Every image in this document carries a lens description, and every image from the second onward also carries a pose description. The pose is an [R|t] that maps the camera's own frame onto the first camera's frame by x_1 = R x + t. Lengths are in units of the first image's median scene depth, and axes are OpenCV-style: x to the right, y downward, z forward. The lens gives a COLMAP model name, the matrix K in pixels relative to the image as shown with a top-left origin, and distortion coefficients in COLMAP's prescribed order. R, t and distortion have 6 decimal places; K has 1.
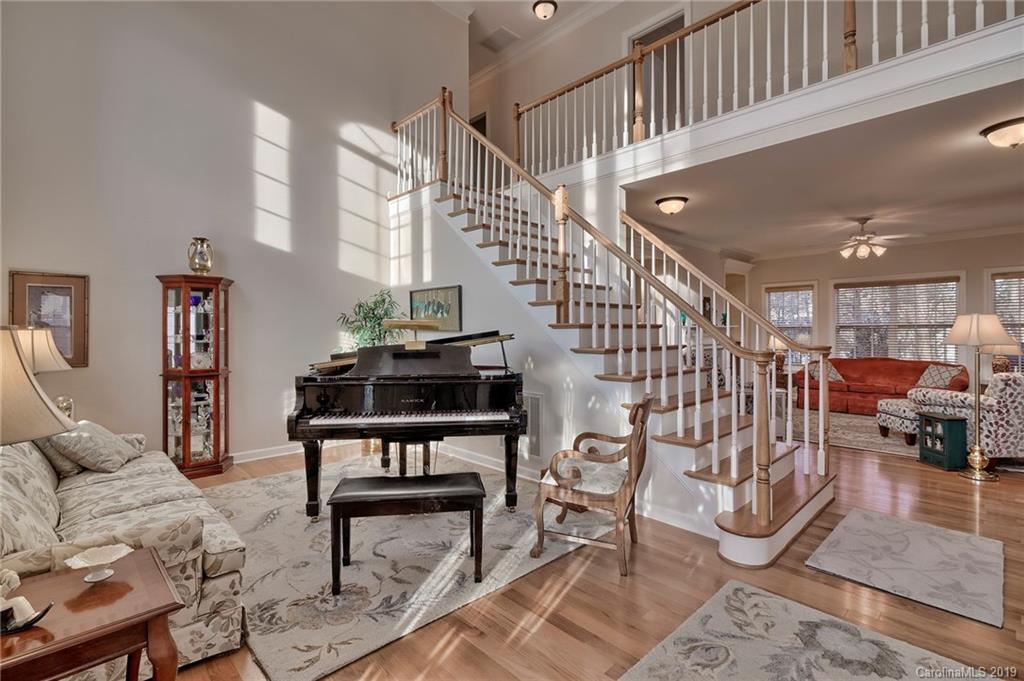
lens RADIAL K [[469.7, 0, 512.1], [0, 469.7, 334.5], [0, 0, 1]] dist [-0.004160, 0.000092]
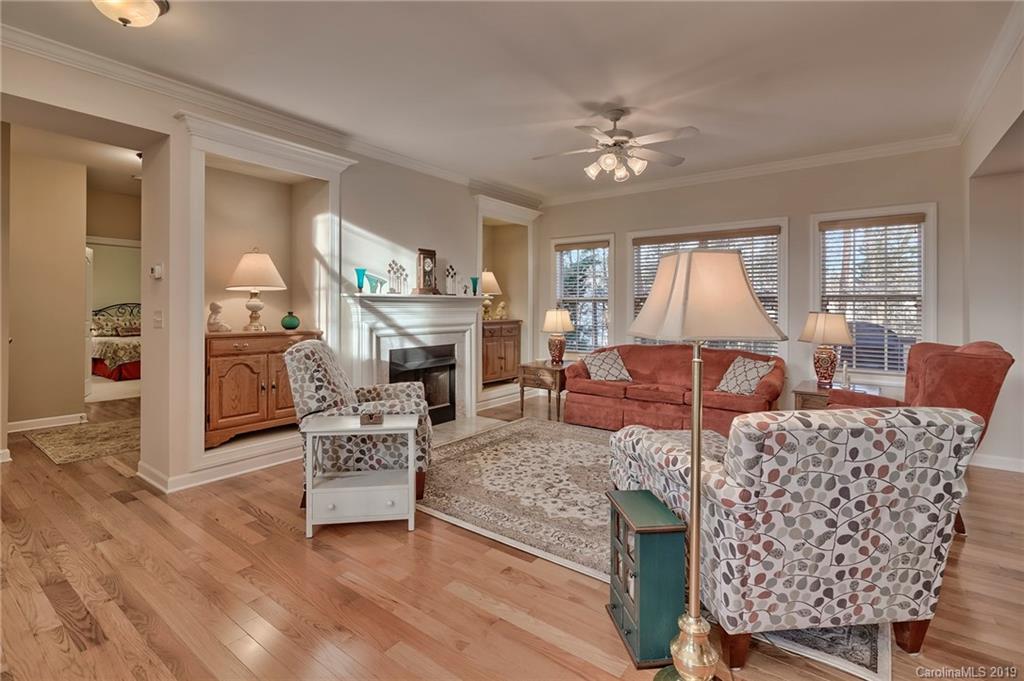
lens RADIAL K [[469.7, 0, 524.1], [0, 469.7, 308.4], [0, 0, 1]] dist [-0.004160, 0.000092]
pose [[0.984570, 0.006802, 0.174862, 0.797532], [-0.006025, 0.999969, -0.004975, 0.002708], [-0.174890, 0.003844, 0.984580, 0.663205]]
